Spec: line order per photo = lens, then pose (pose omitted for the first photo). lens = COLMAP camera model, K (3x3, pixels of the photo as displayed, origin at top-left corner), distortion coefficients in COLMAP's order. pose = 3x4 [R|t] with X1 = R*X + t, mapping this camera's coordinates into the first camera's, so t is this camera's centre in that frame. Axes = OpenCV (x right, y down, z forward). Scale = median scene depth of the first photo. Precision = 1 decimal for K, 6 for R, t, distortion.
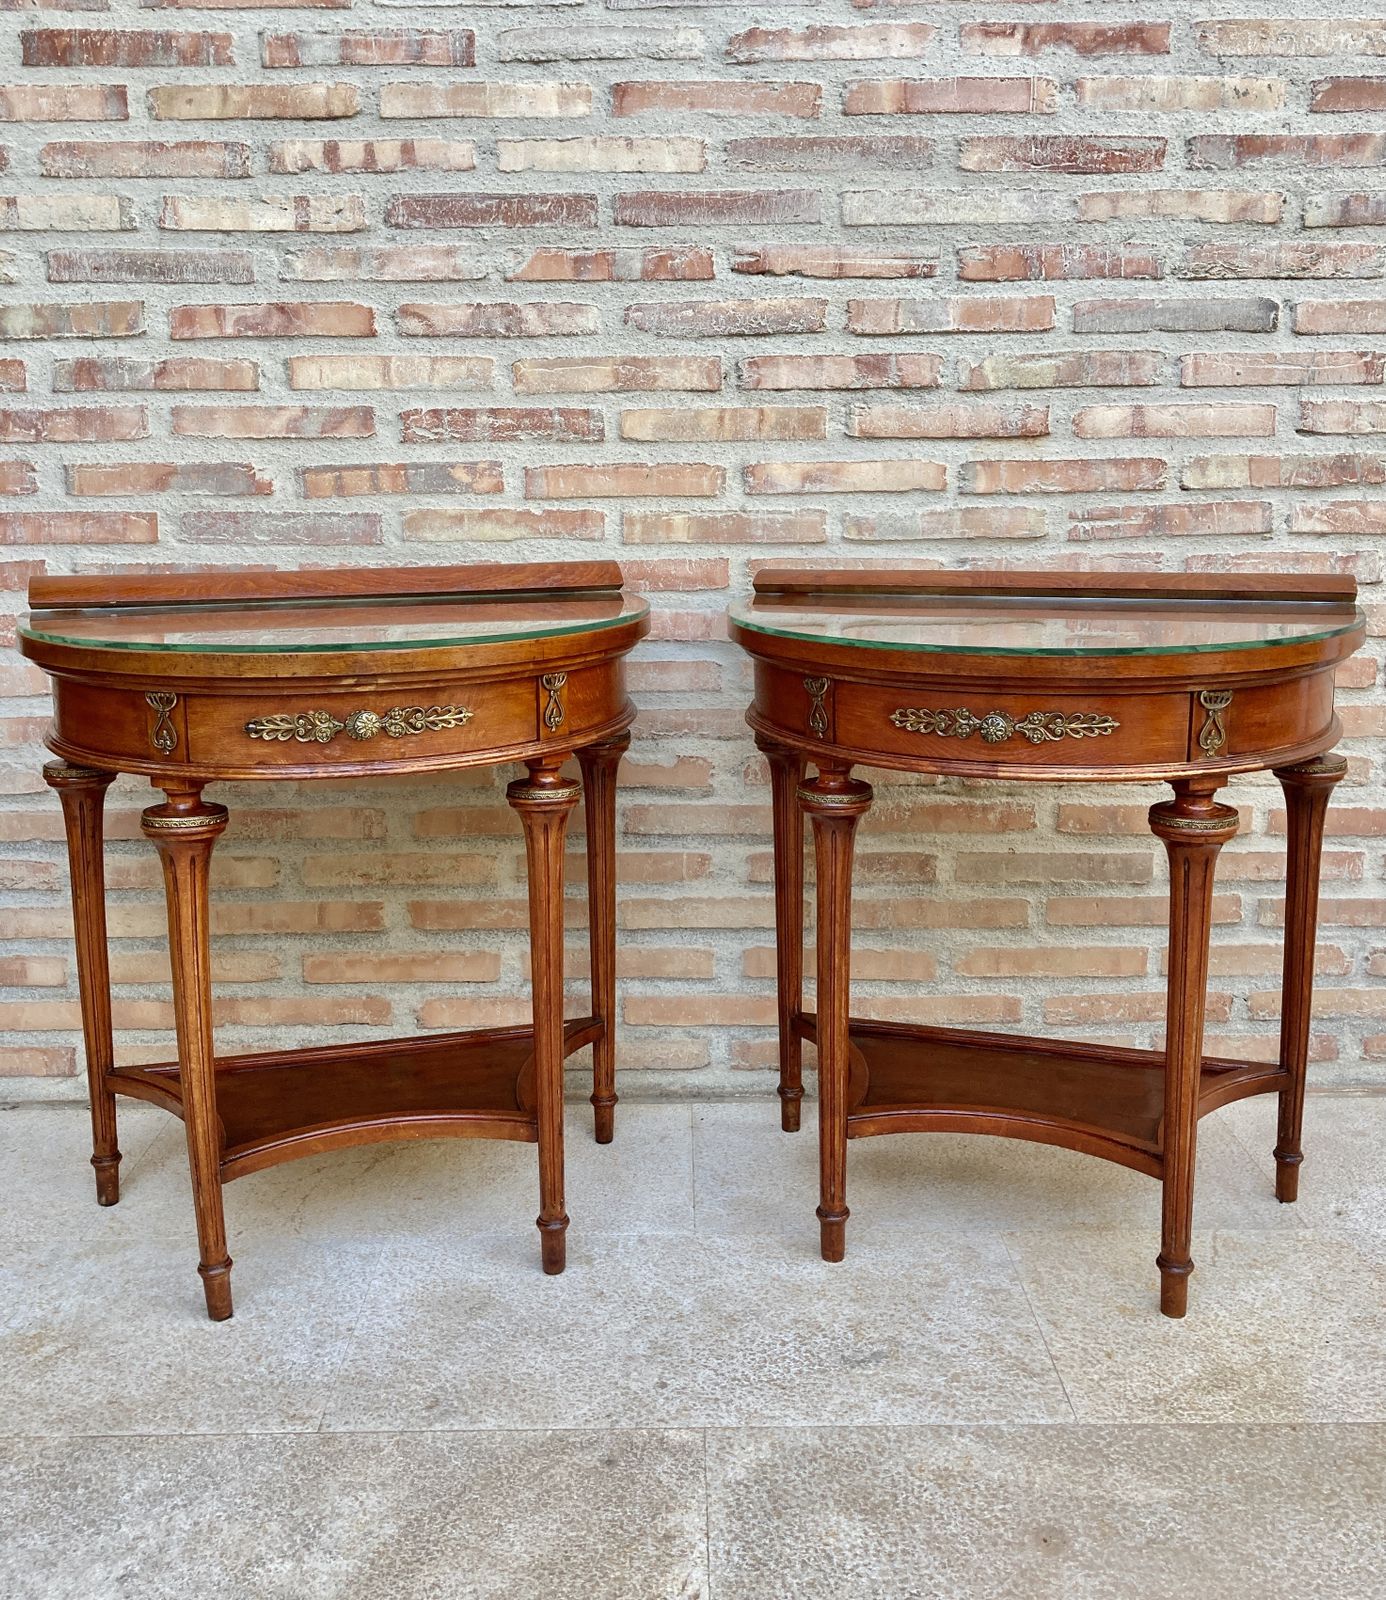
lens RADIAL K [[1572.4, 0, 681.4], [0, 1572.4, 683.8], [0, 0, 1]] dist [0.017880, 0.000000]
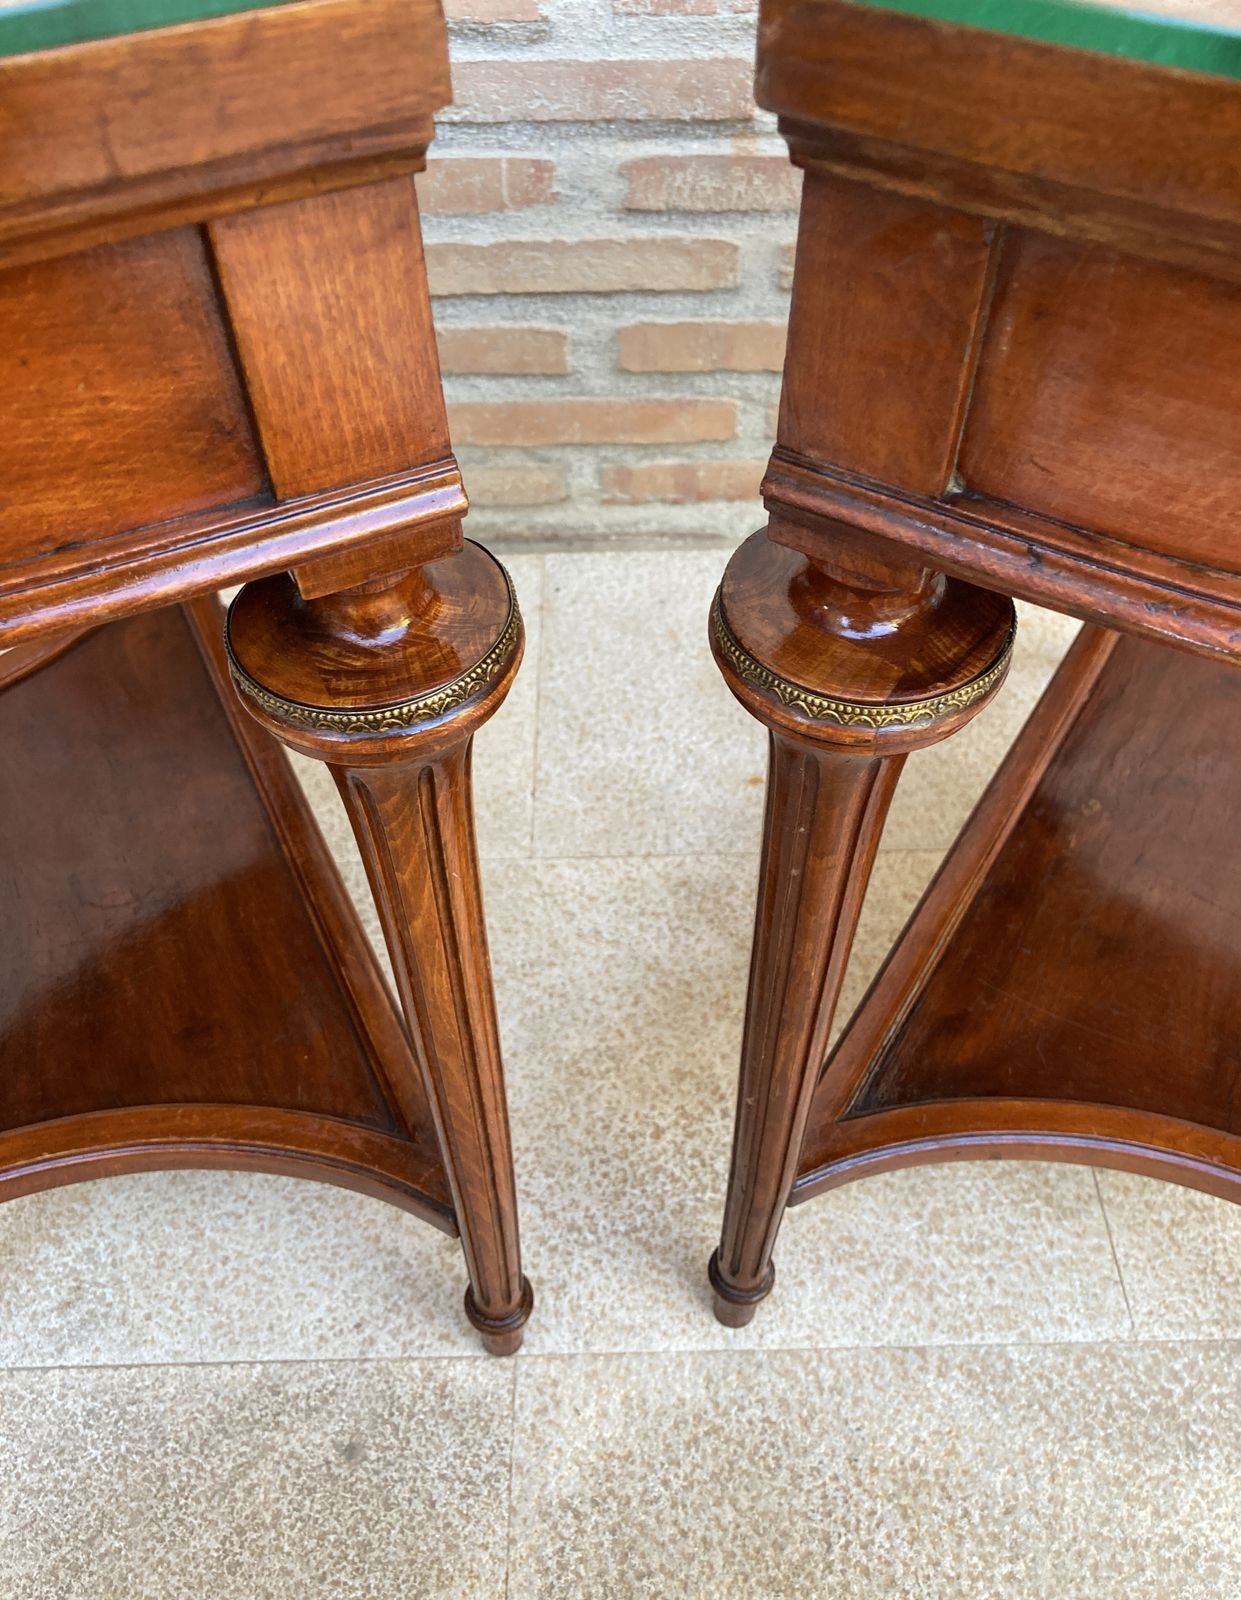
lens RADIAL K [[1374.3, 0, 635.1], [0, 1374.3, 775.3], [0, 0, 1]] dist [0.018613, -0.029544]
pose [[0.999906, -0.013430, 0.002843, 0.044813], [0.008700, 0.780152, 0.625530, -0.021187], [-0.010619, -0.625446, 0.780195, 0.529604]]
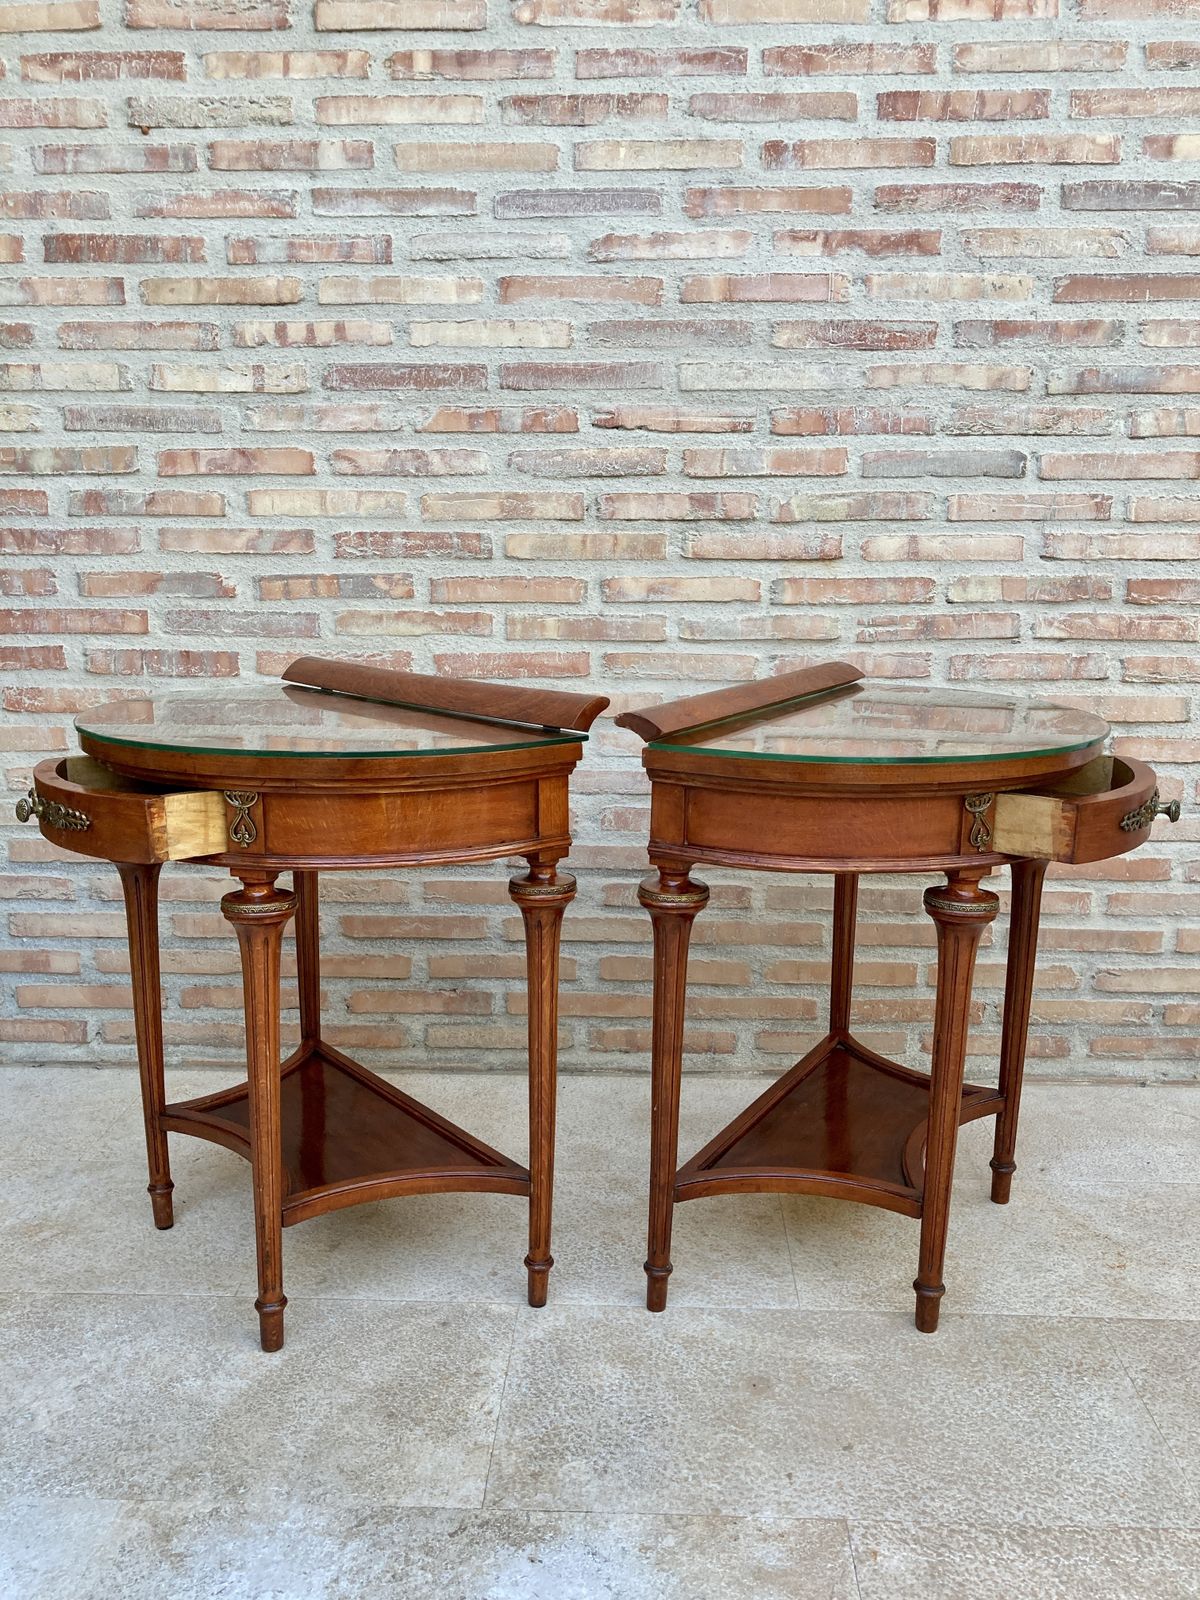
lens RADIAL K [[1326.2, 0, 607.2], [0, 1326.2, 798.0], [0, 0, 1]] dist [0.014279, -0.009123]
pose [[0.999021, 0.018719, -0.040075, 0.091804], [-0.017473, 0.999359, 0.031231, 0.004842], [0.040634, -0.030500, 0.998708, -0.079728]]
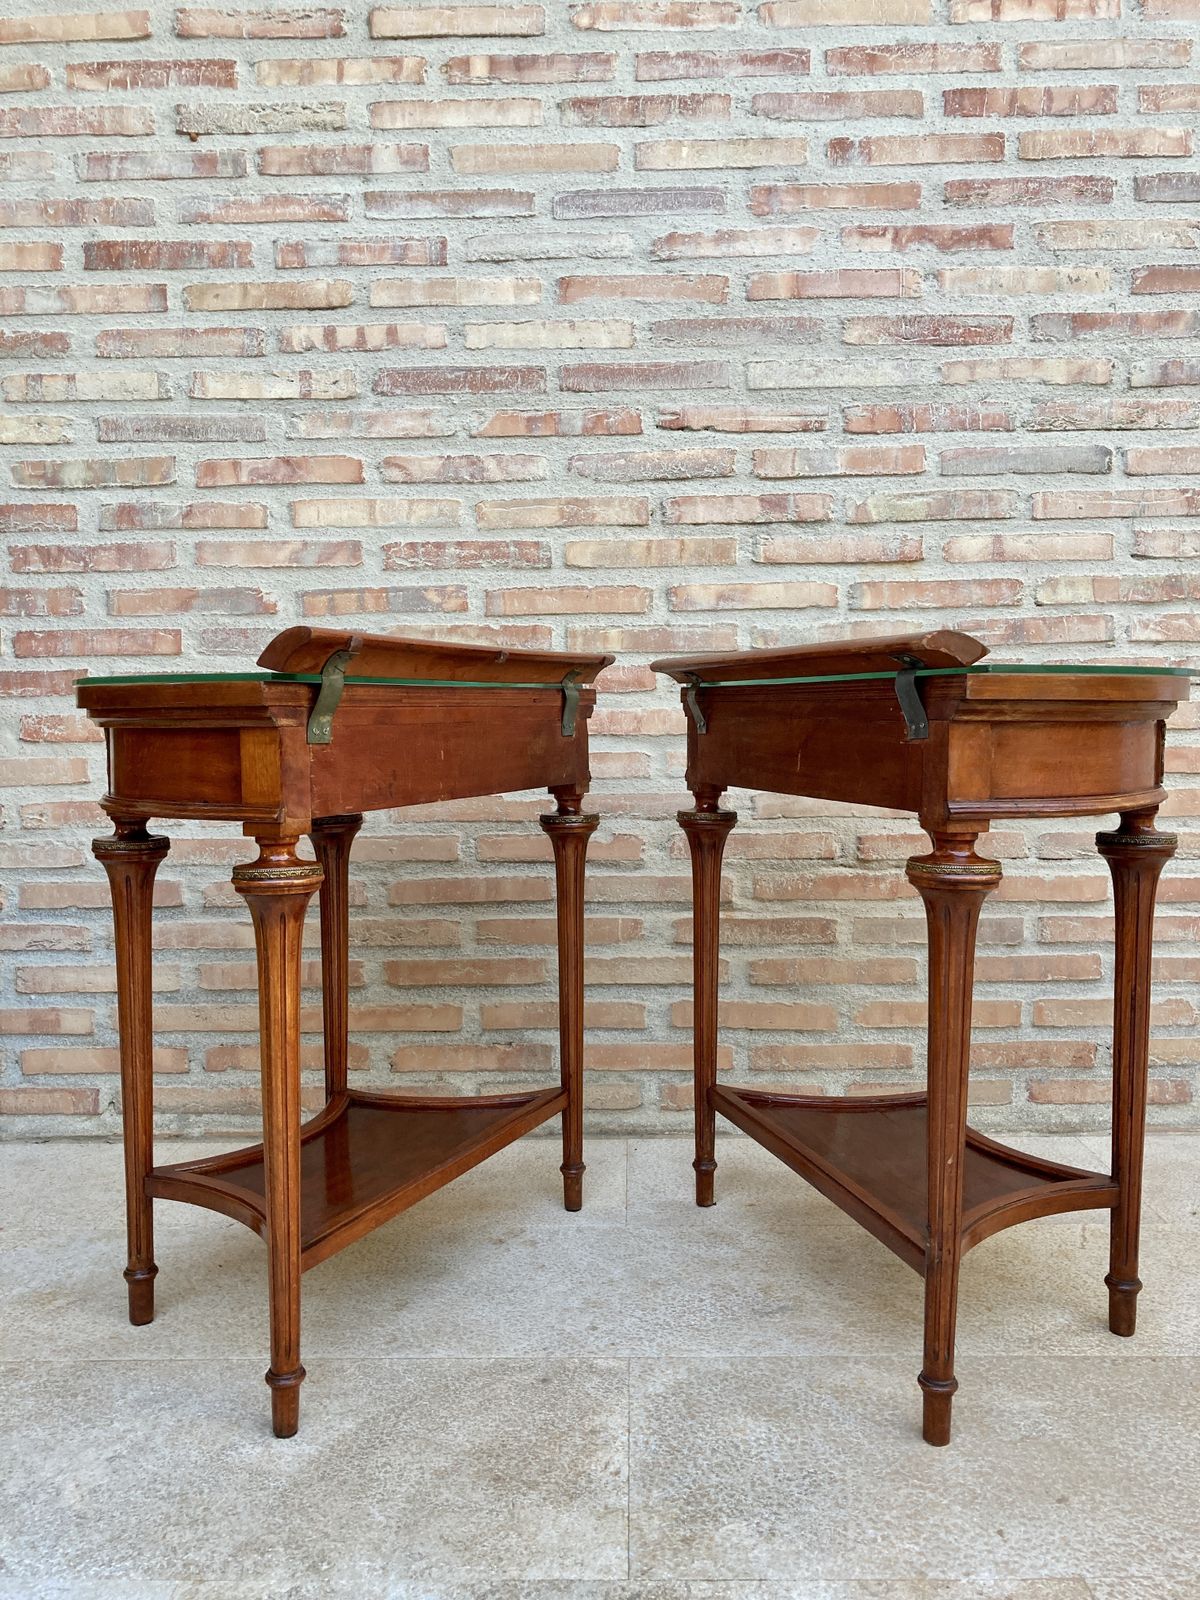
lens RADIAL K [[1326.2, 0, 606.4], [0, 1326.2, 795.5], [0, 0, 1]] dist [0.014279, -0.009123]
pose [[0.999723, -0.003668, -0.023255, 0.015984], [0.001394, 0.995277, -0.097065, 0.118393], [0.023502, 0.097006, 0.995006, 0.008588]]
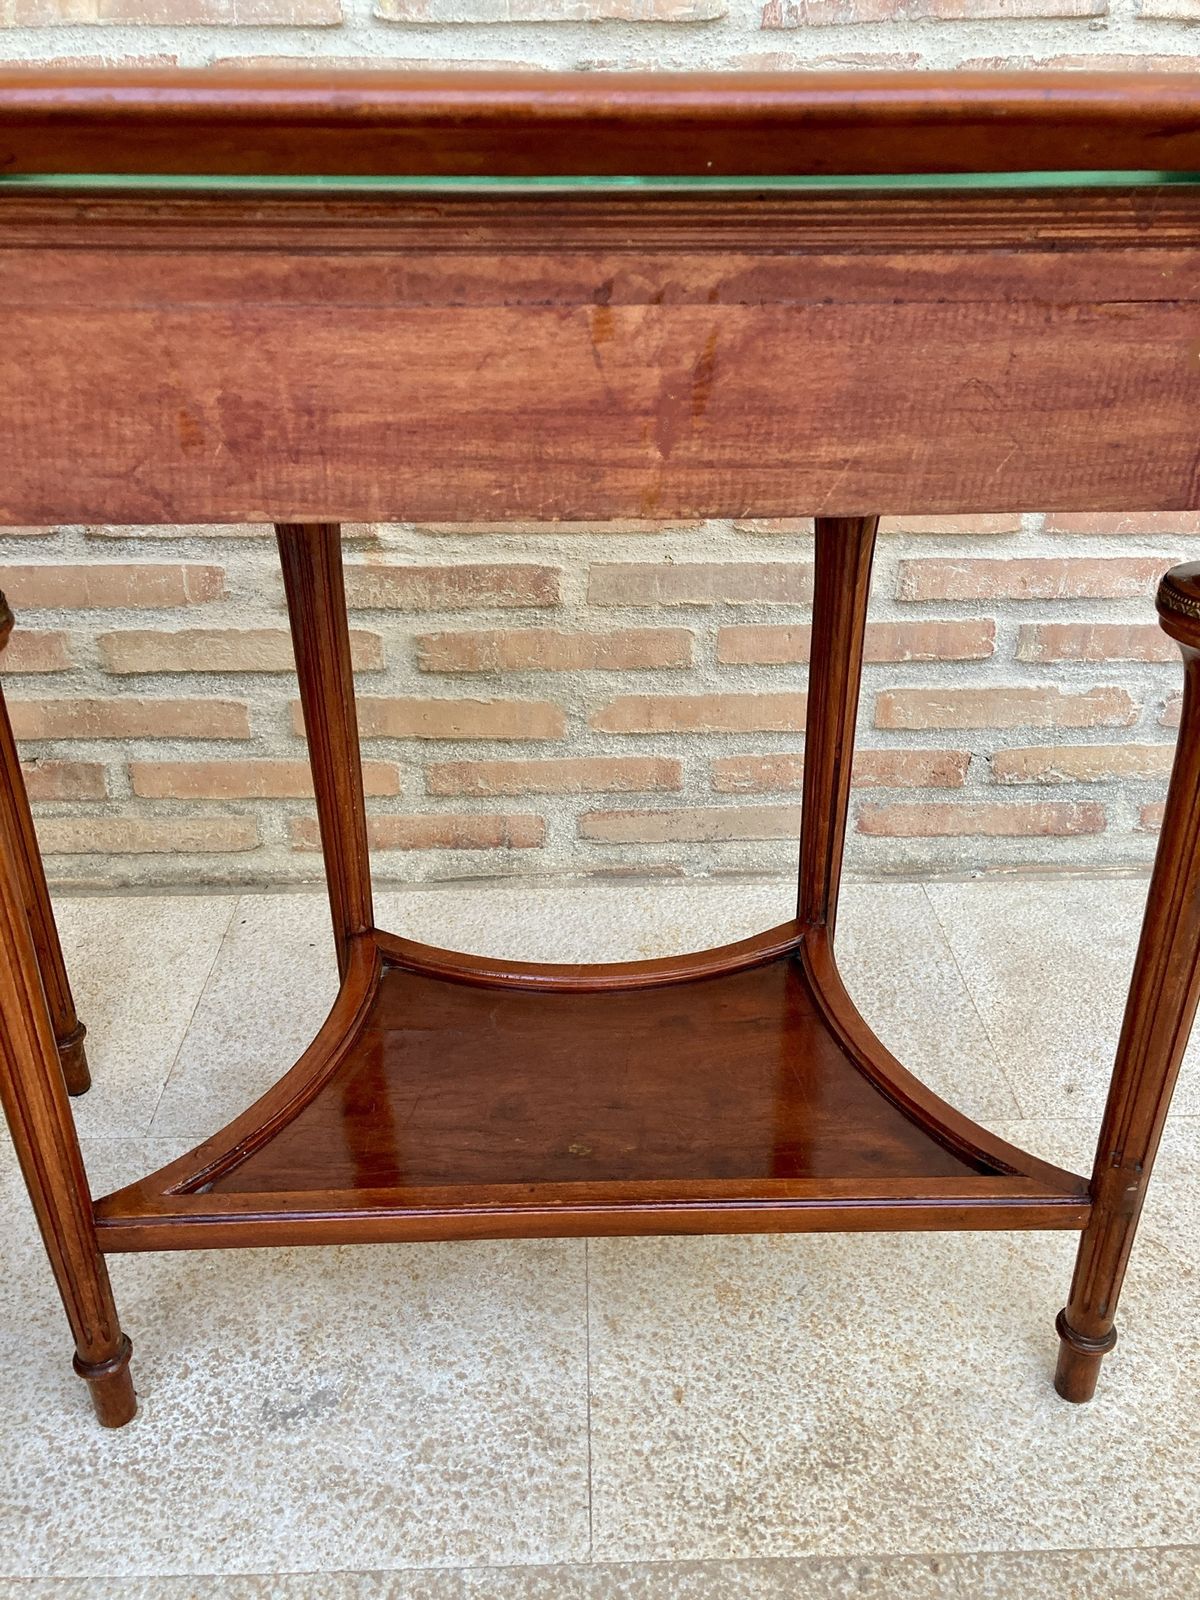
lens RADIAL K [[1326.2, 0, 614.8], [0, 1326.2, 808.5], [0, 0, 1]] dist [0.014279, -0.009123]
pose [[0.999711, -0.005725, 0.023345, 0.181907], [-0.002717, 0.938079, 0.346412, 0.009121], [-0.023882, -0.346375, 0.937792, 0.447409]]
